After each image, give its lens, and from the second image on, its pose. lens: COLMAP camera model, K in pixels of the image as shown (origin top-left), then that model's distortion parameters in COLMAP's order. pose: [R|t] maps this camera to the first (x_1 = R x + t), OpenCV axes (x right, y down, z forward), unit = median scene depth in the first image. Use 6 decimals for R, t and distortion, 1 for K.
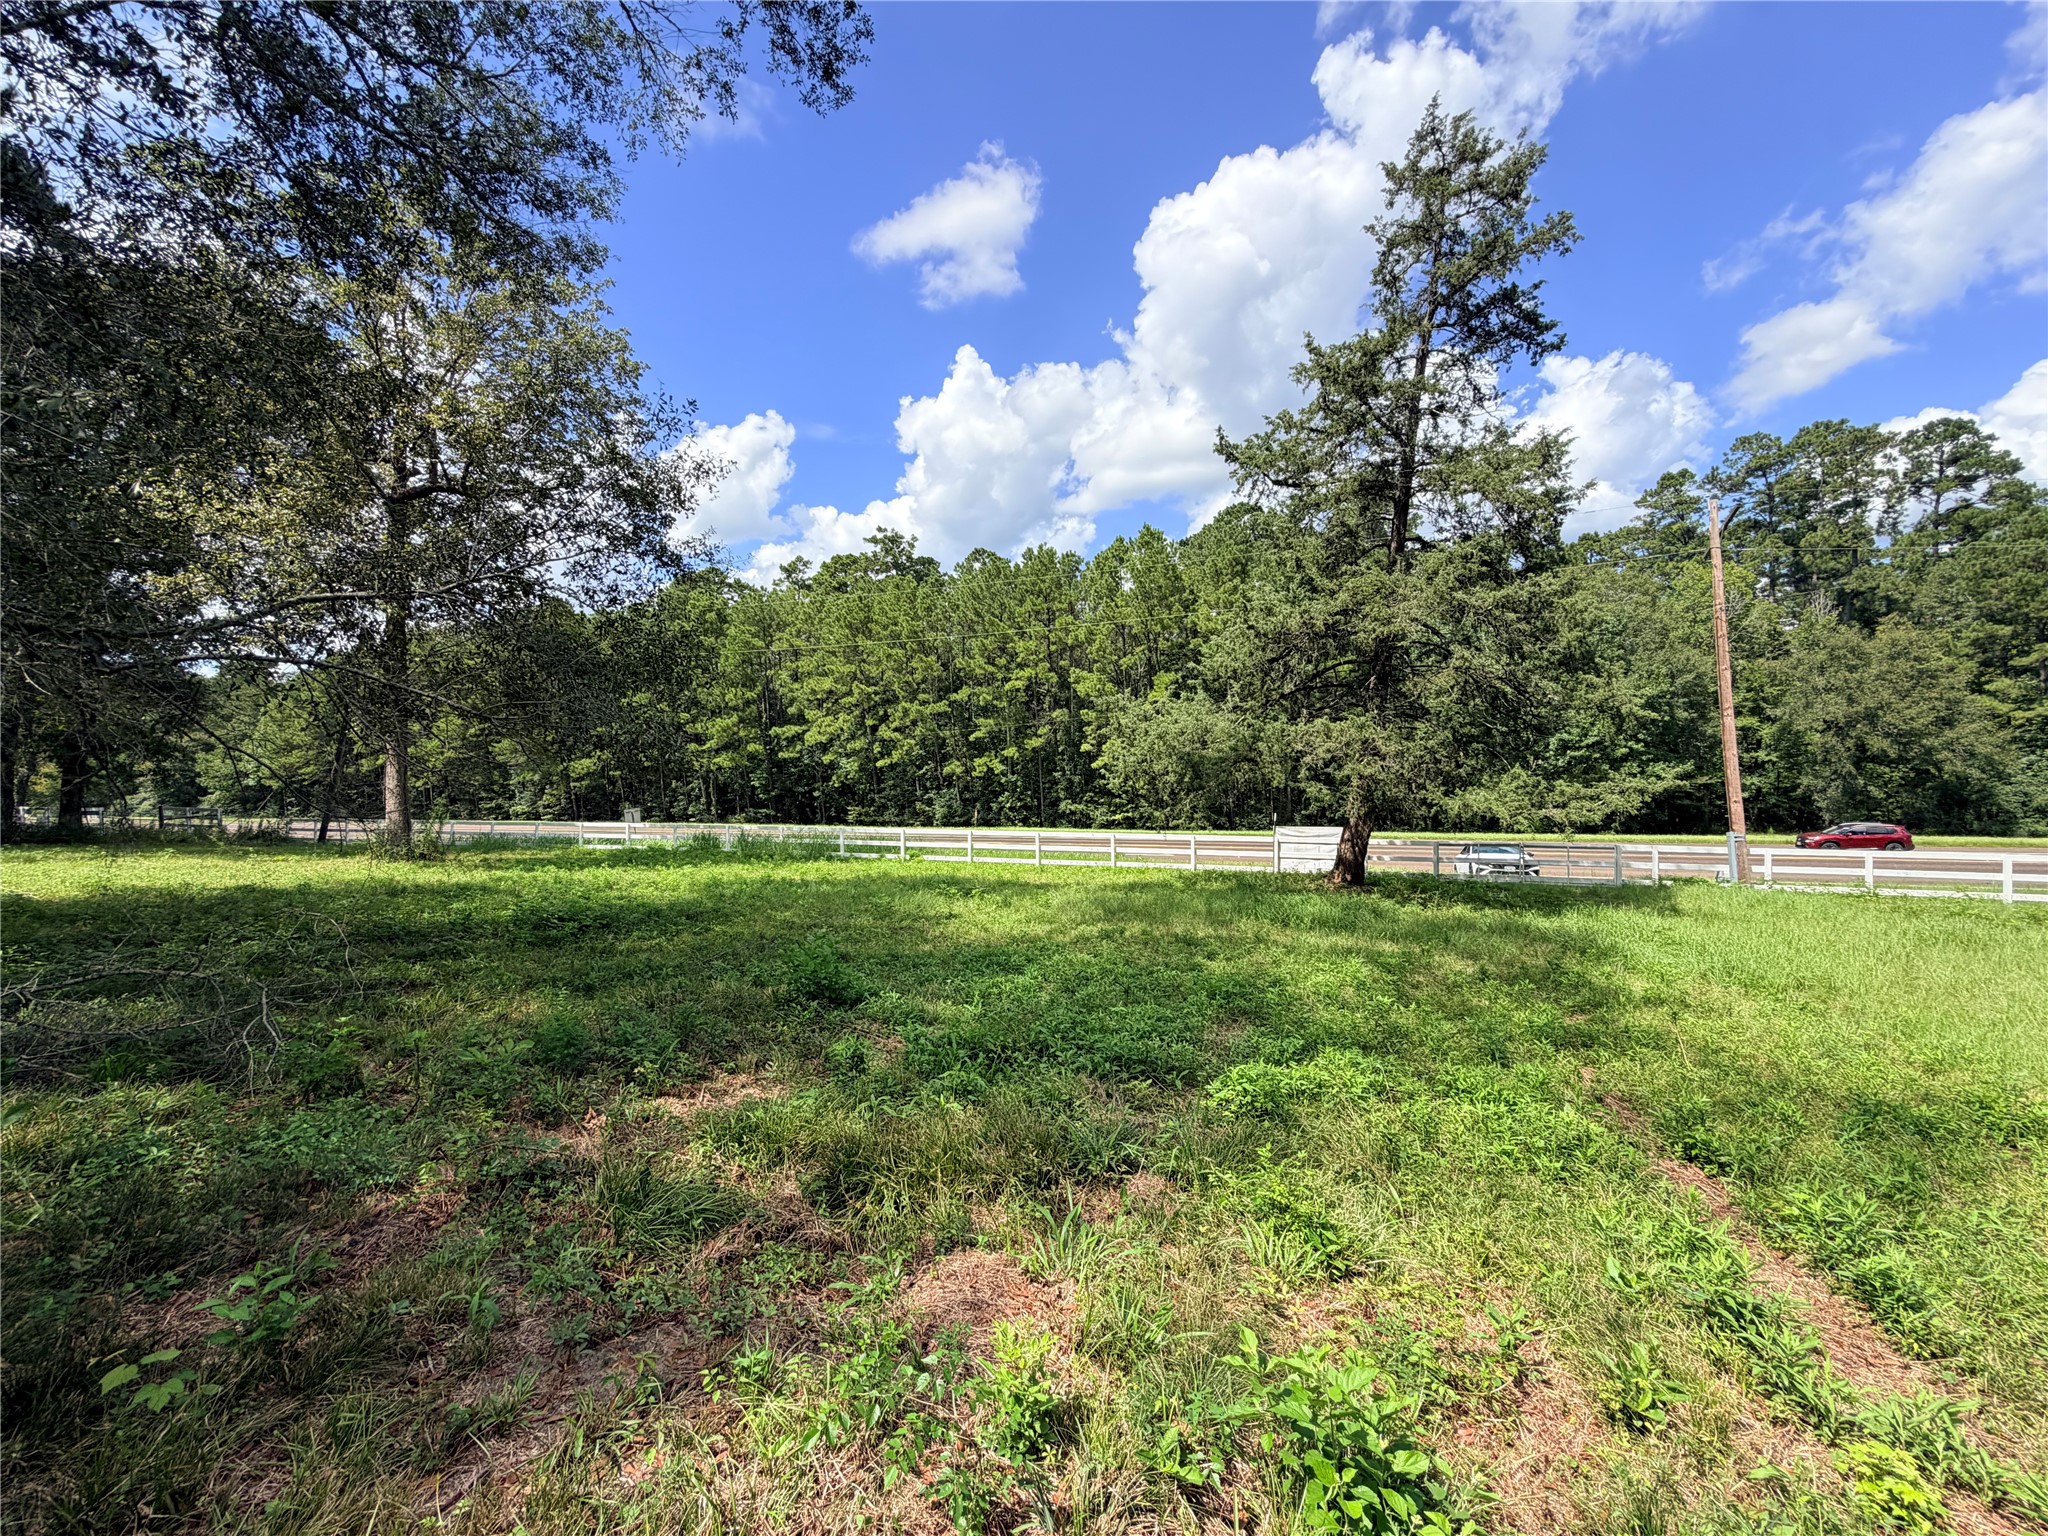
lens RADIAL K [[814.0, 0, 1020.2], [0, 814.0, 767.2], [0, 0, 1]] dist [-0.002096, 0.000346]
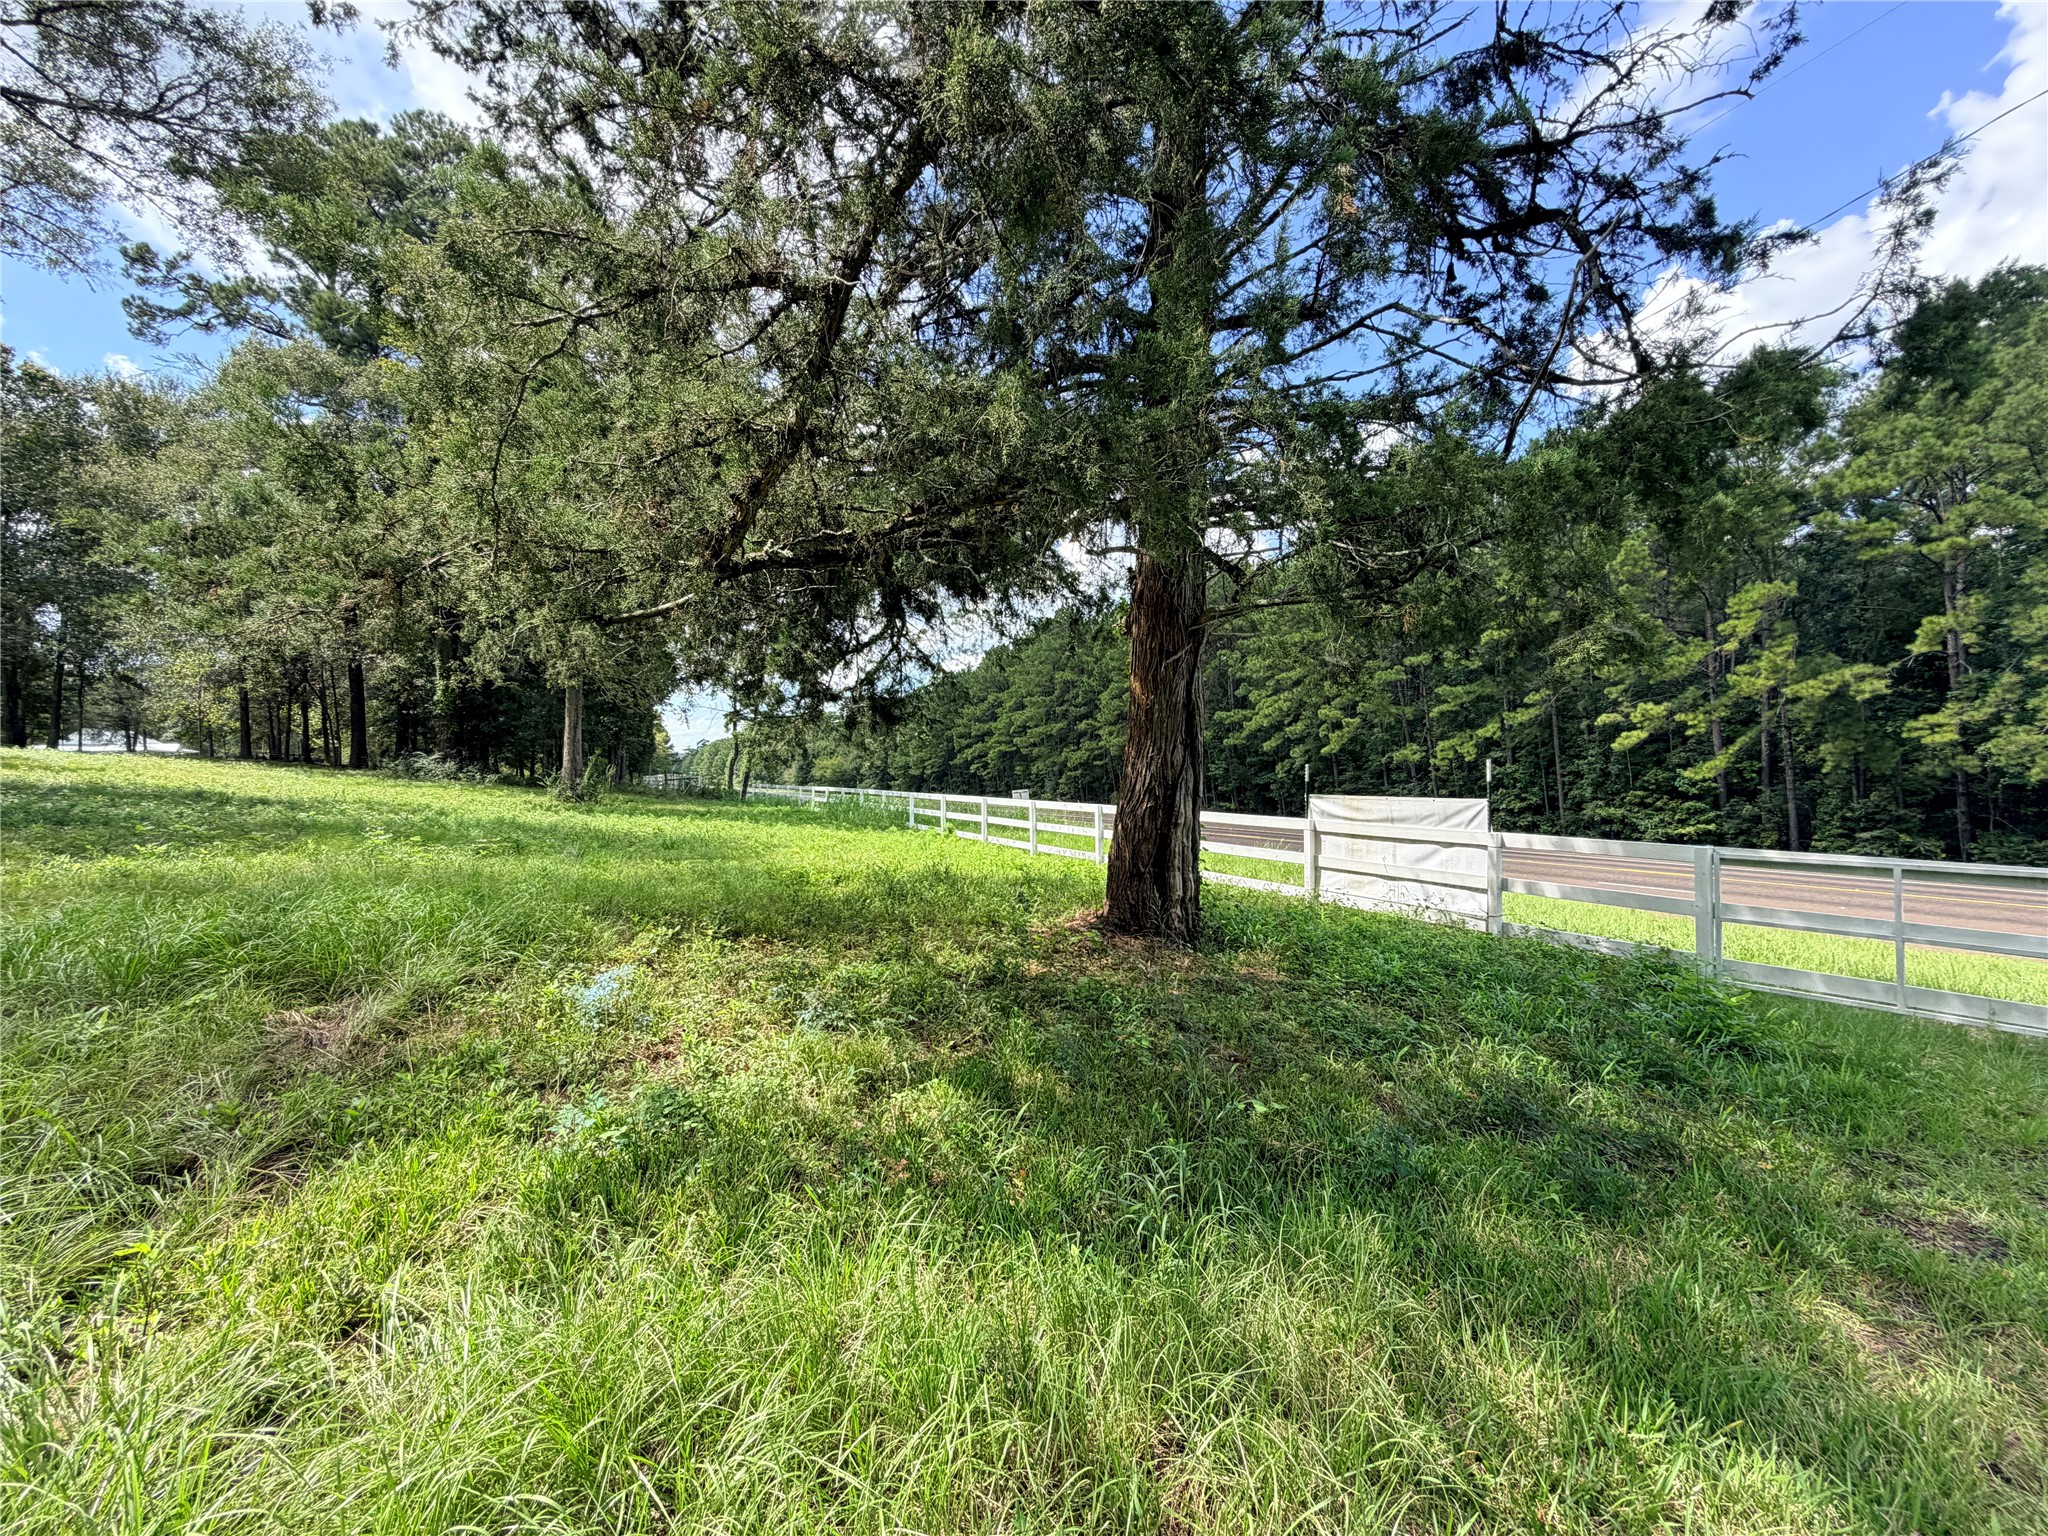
lens RADIAL K [[813.6, 0, 1019.0], [0, 813.6, 767.7], [0, 0, 1]] dist [0.000082, 0.000023]
pose [[0.732581, 0.006322, -0.680650, 0.428919], [-0.010987, 0.999936, -0.002538, 0.050416], [0.680591, 0.009338, 0.732604, 0.474309]]
